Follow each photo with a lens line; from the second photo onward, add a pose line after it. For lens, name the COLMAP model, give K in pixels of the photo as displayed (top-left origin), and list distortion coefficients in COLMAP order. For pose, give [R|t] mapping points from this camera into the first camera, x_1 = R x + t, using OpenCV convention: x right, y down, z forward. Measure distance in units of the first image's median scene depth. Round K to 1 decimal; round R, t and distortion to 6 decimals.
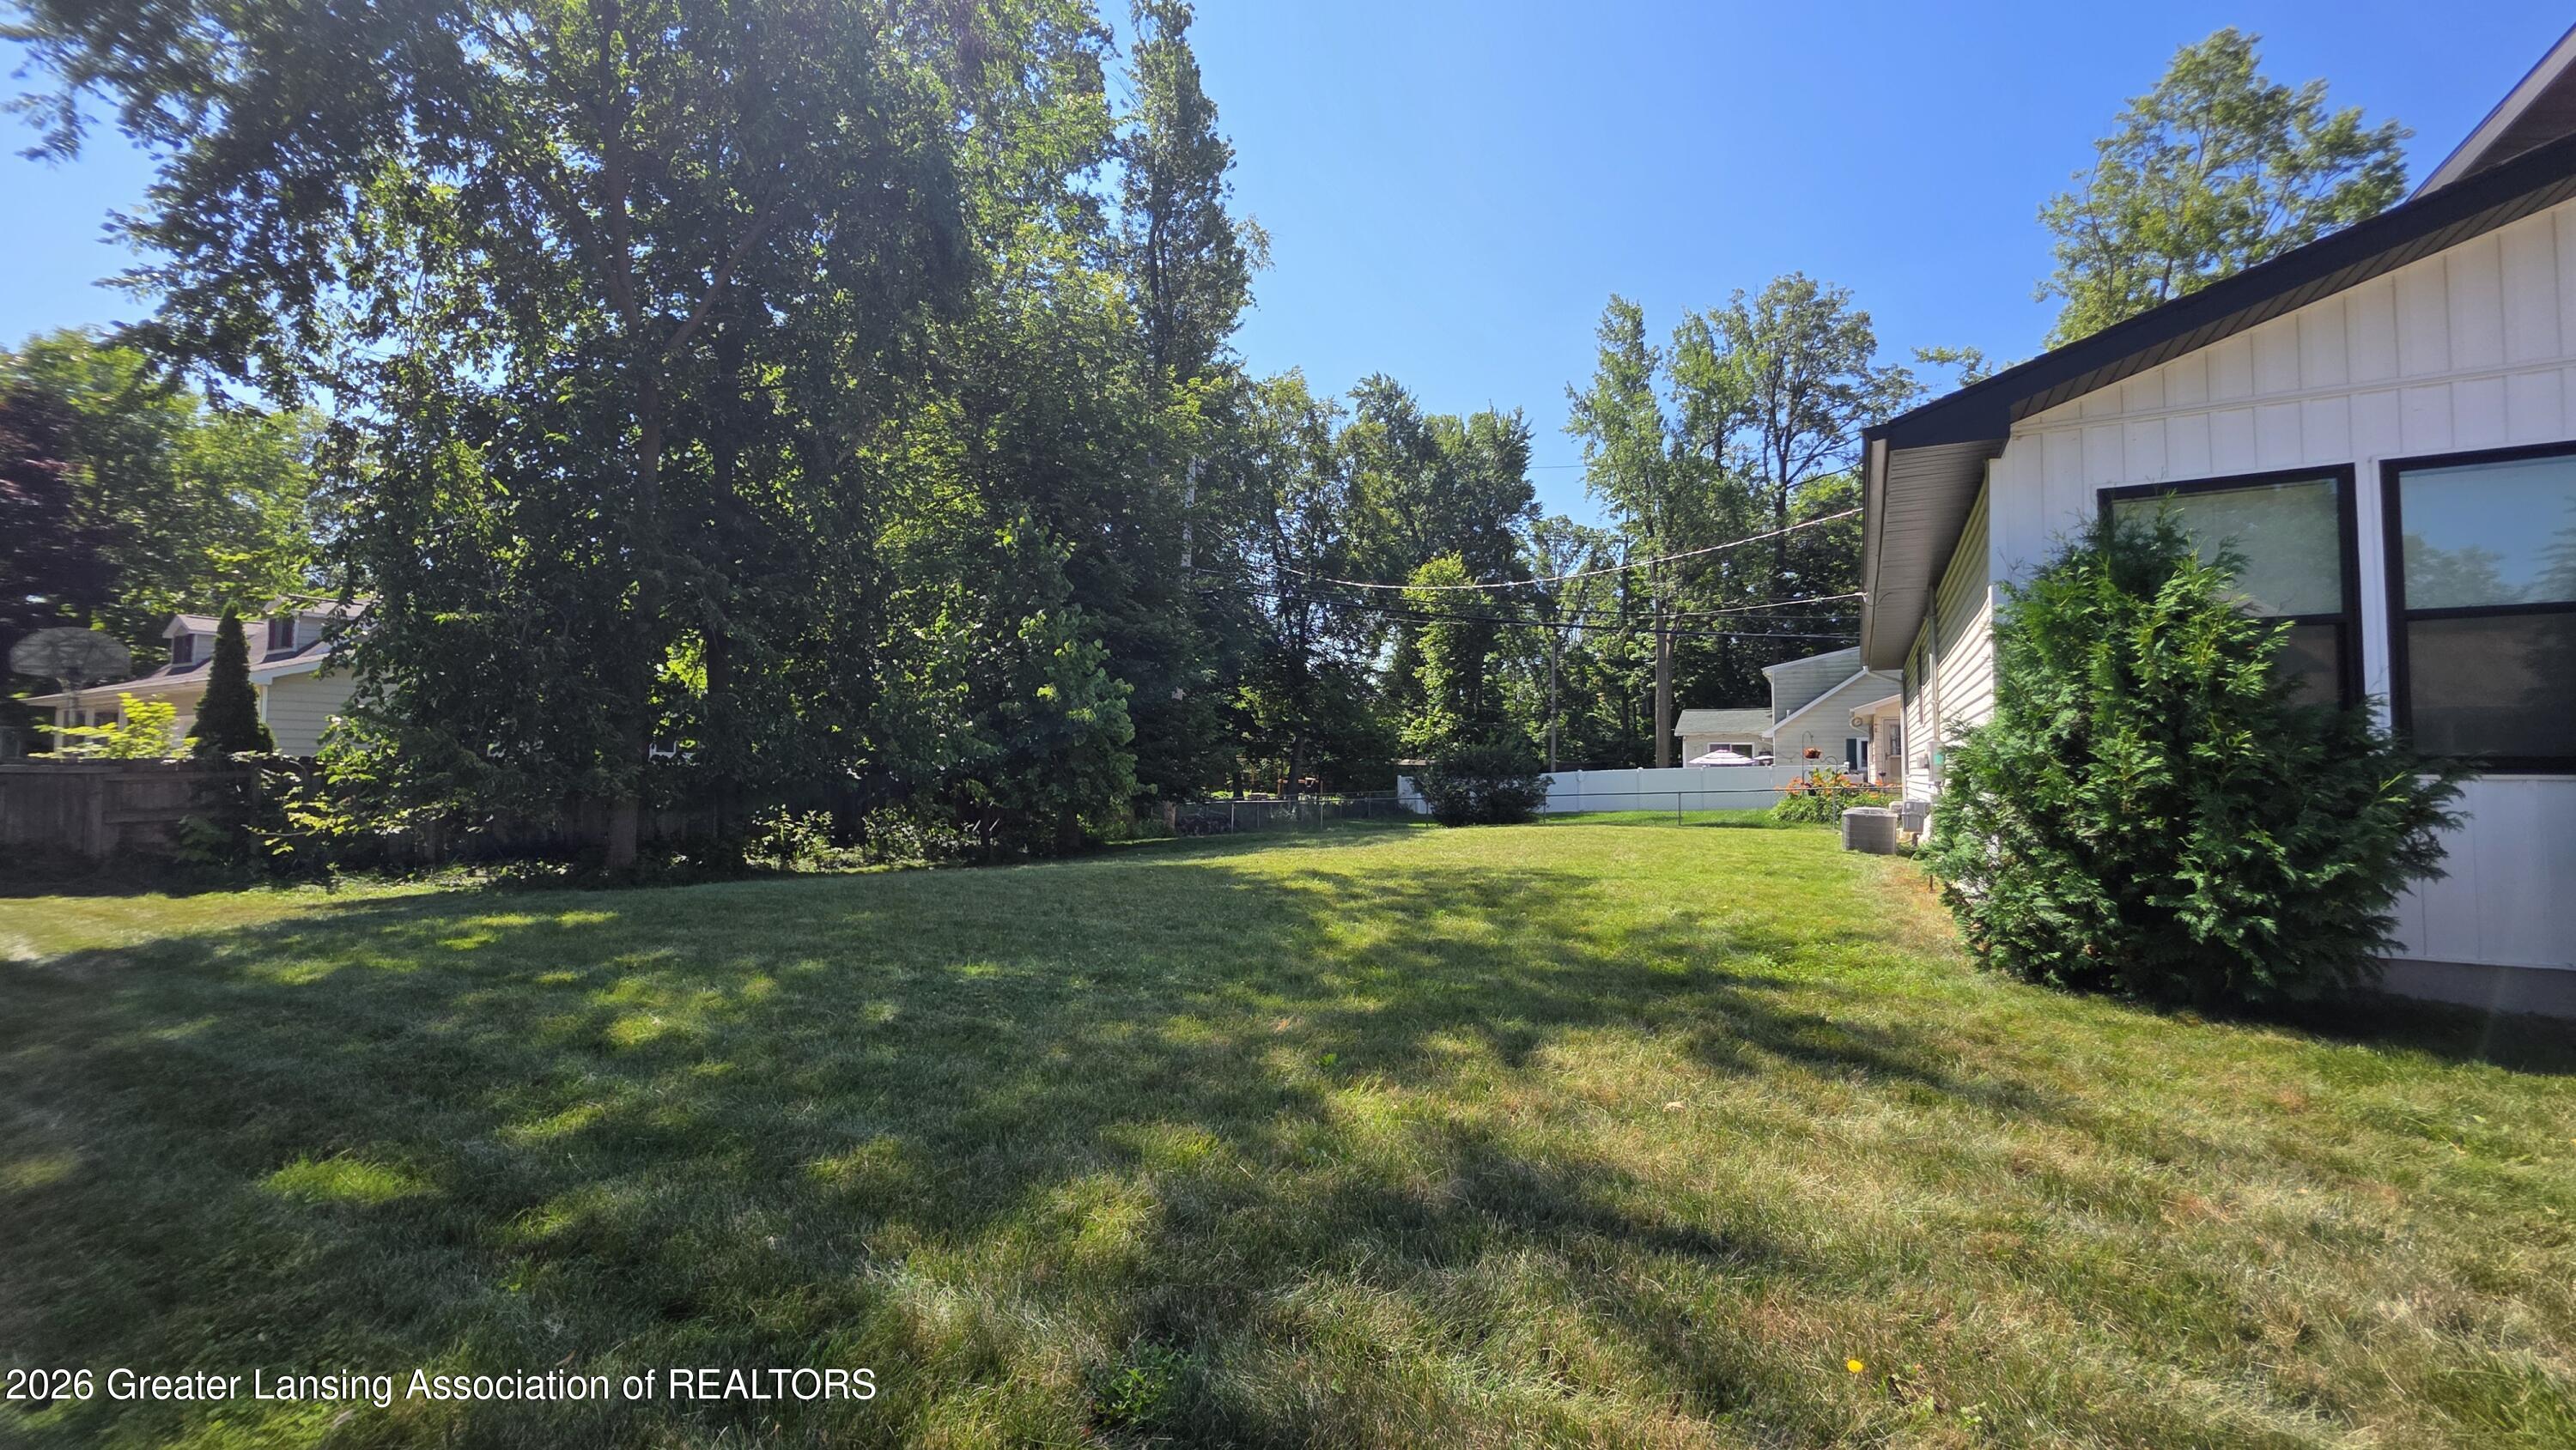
lens RADIAL K [[1038.7, 0, 1267.6], [0, 1038.7, 721.6], [0, 0, 1]] dist [0.000156, 0.000849]
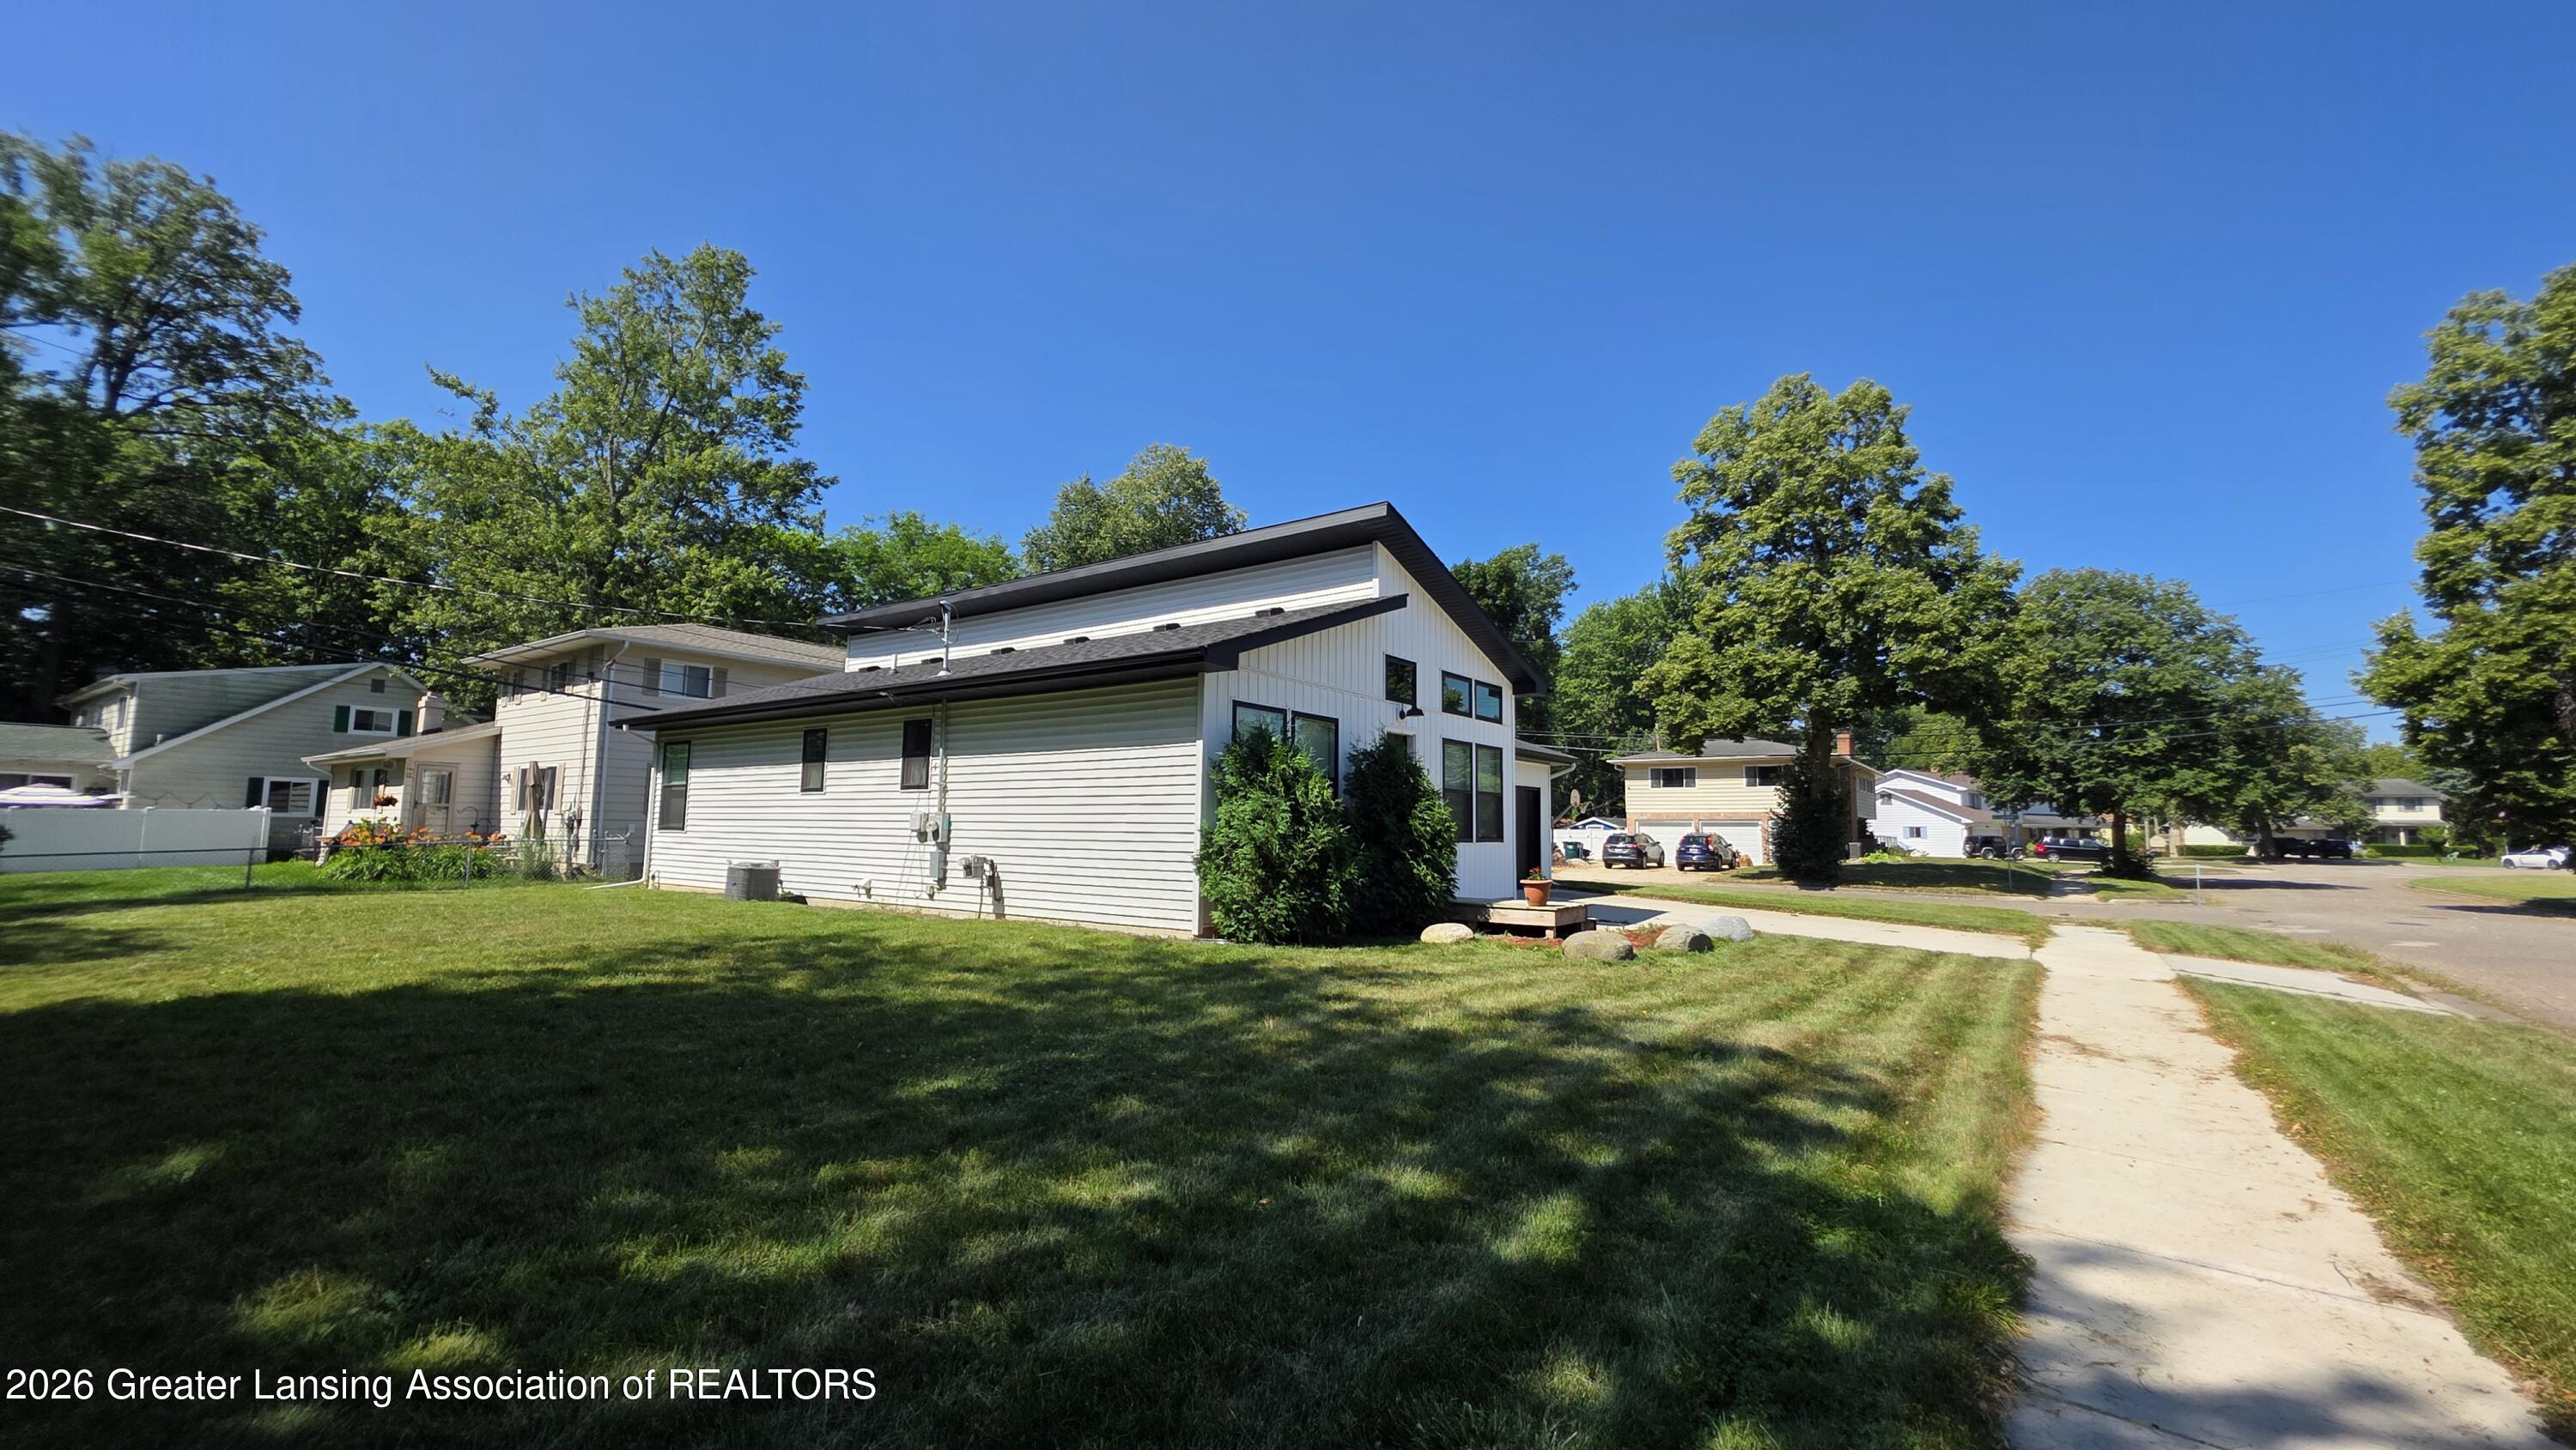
lens RADIAL K [[1038.7, 0, 1308.1], [0, 1038.7, 728.5], [0, 0, 1]] dist [0.000156, 0.000849]
pose [[0.108095, 0.096066, 0.989488, -0.132435], [-0.061368, 0.994067, -0.089806, 0.000221], [-0.992245, -0.051016, 0.113349, 0.070102]]
